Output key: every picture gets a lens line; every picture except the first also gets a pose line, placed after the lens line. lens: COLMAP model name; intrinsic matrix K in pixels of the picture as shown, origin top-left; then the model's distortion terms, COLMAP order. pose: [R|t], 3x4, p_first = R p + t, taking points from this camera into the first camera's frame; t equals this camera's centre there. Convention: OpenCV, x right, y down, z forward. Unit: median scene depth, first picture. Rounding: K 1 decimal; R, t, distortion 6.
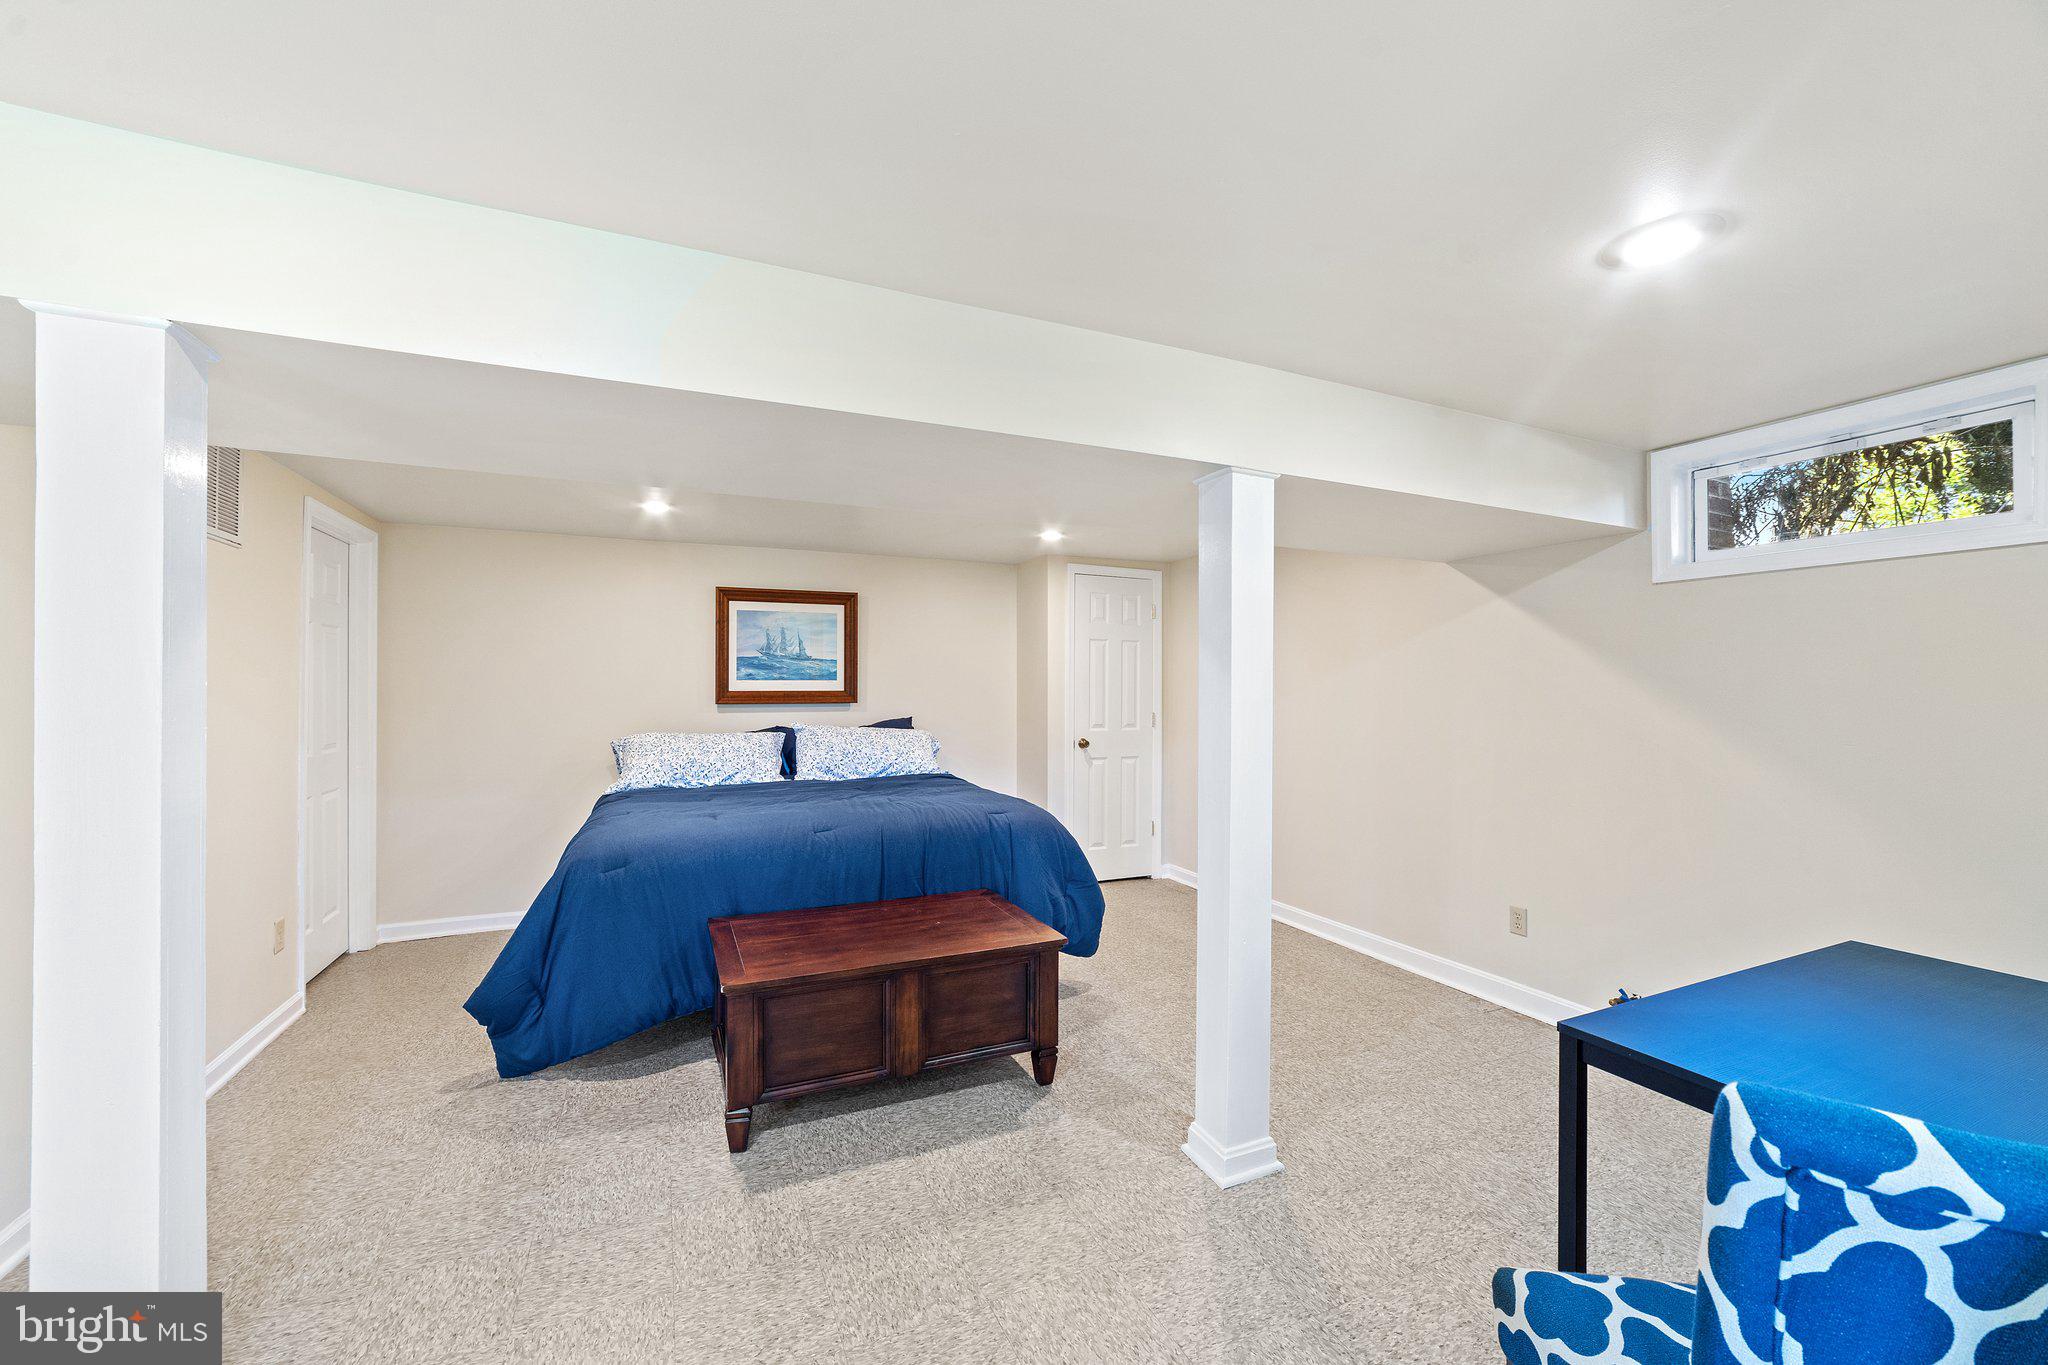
lens RADIAL K [[791.1, 0, 1014.9], [0, 791.1, 700.2], [0, 0, 1]] dist [-0.025309, 0.008337]
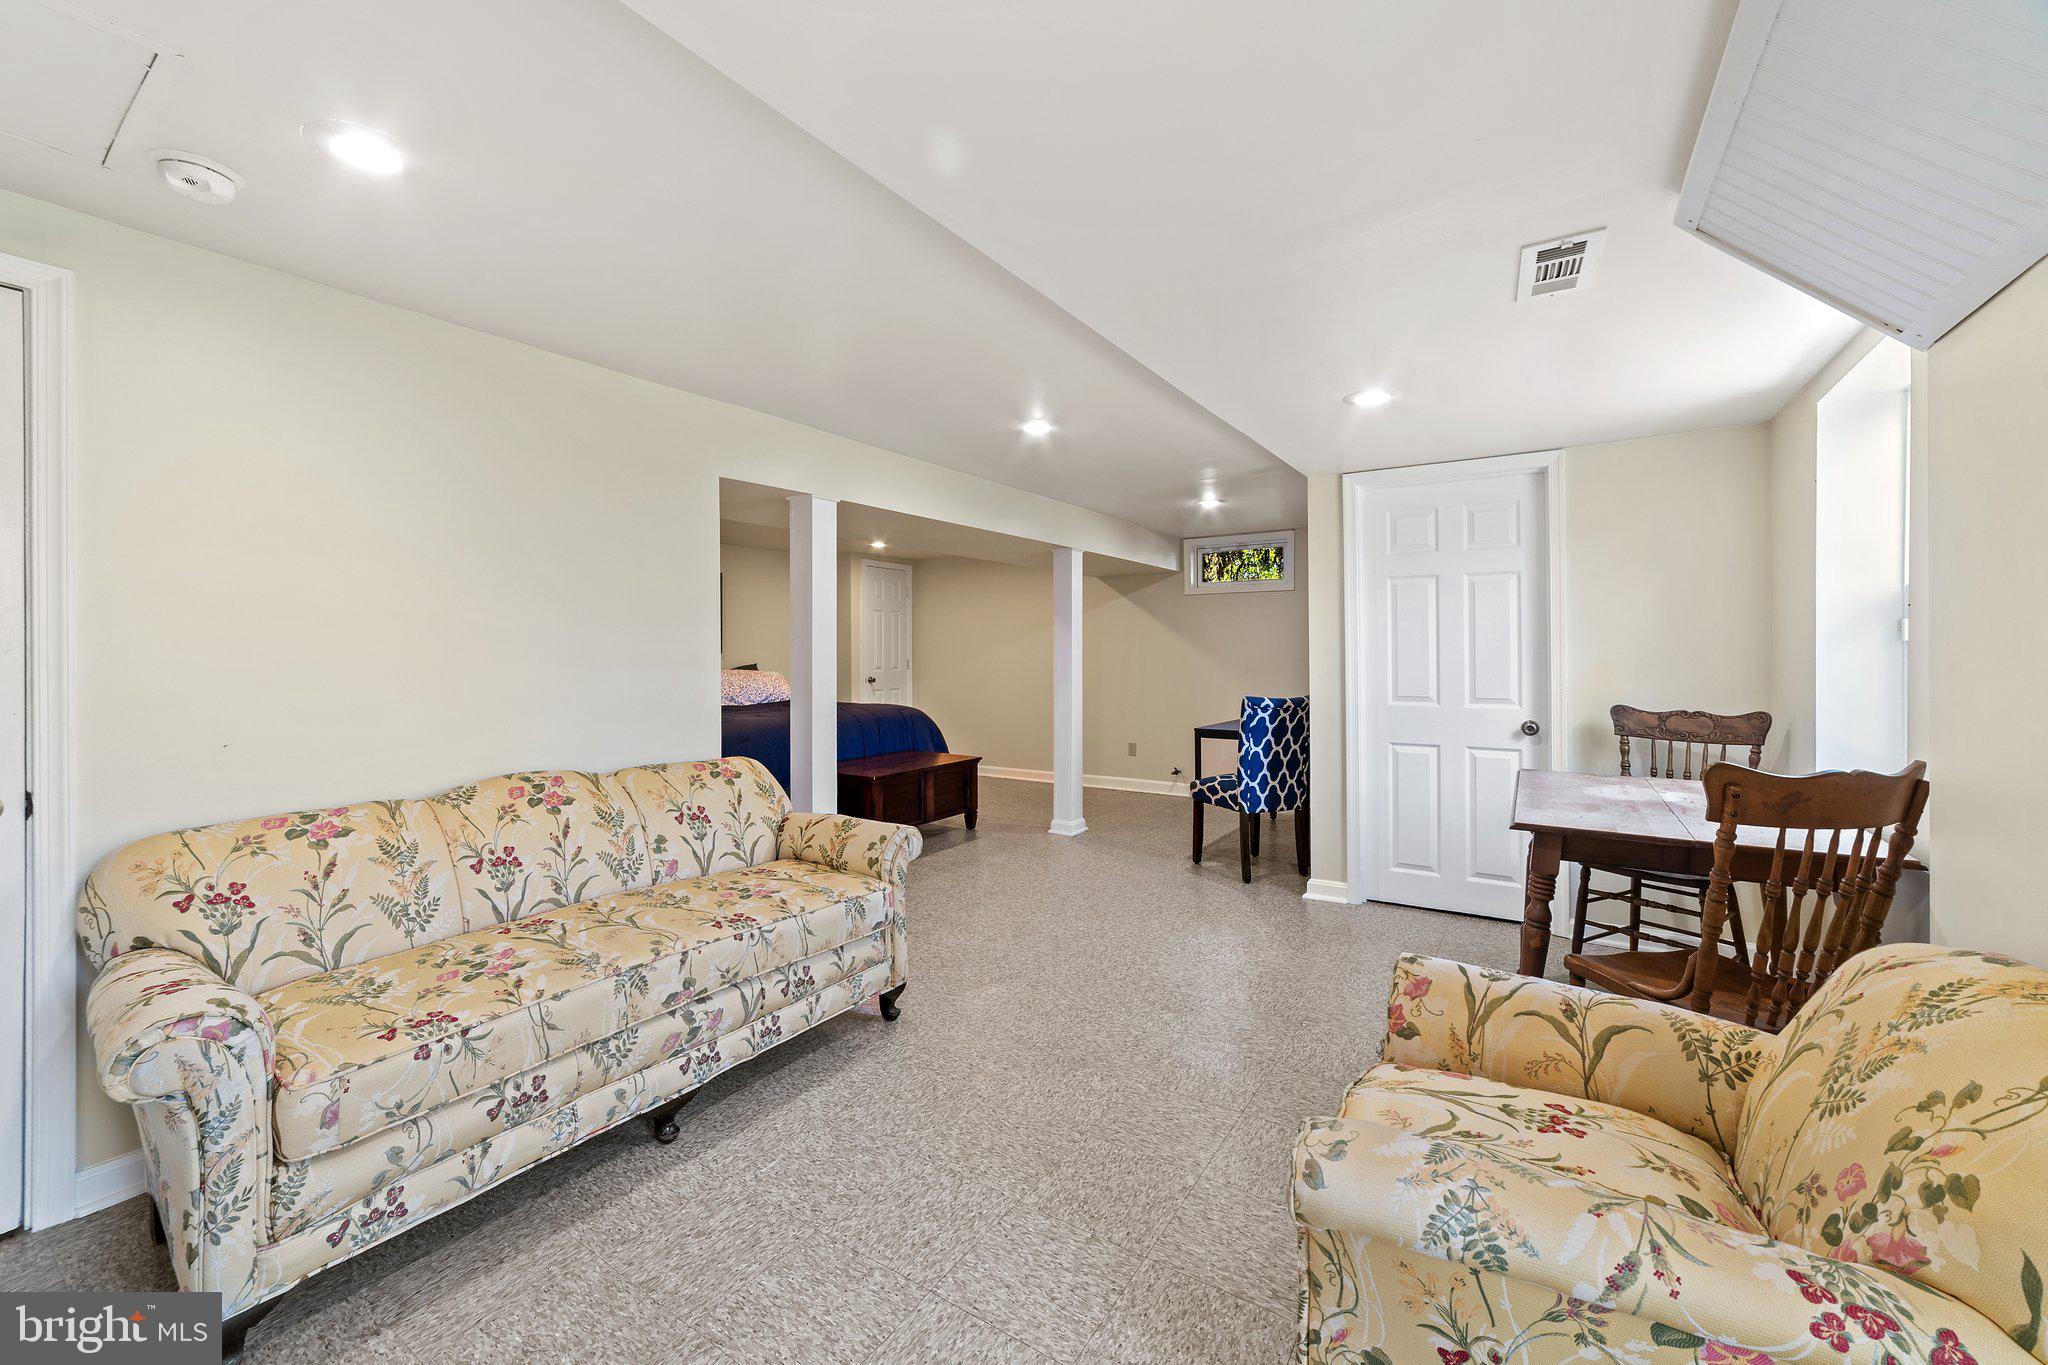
lens RADIAL K [[792.3, 0, 1019.6], [0, 792.3, 661.8], [0, 0, 1]] dist [-0.013811, 0.000076]
pose [[0.842333, -0.012560, 0.538812, -0.965076], [0.014984, 0.999888, -0.000116, 0.051180], [-0.538750, 0.008171, 0.842426, -0.811602]]
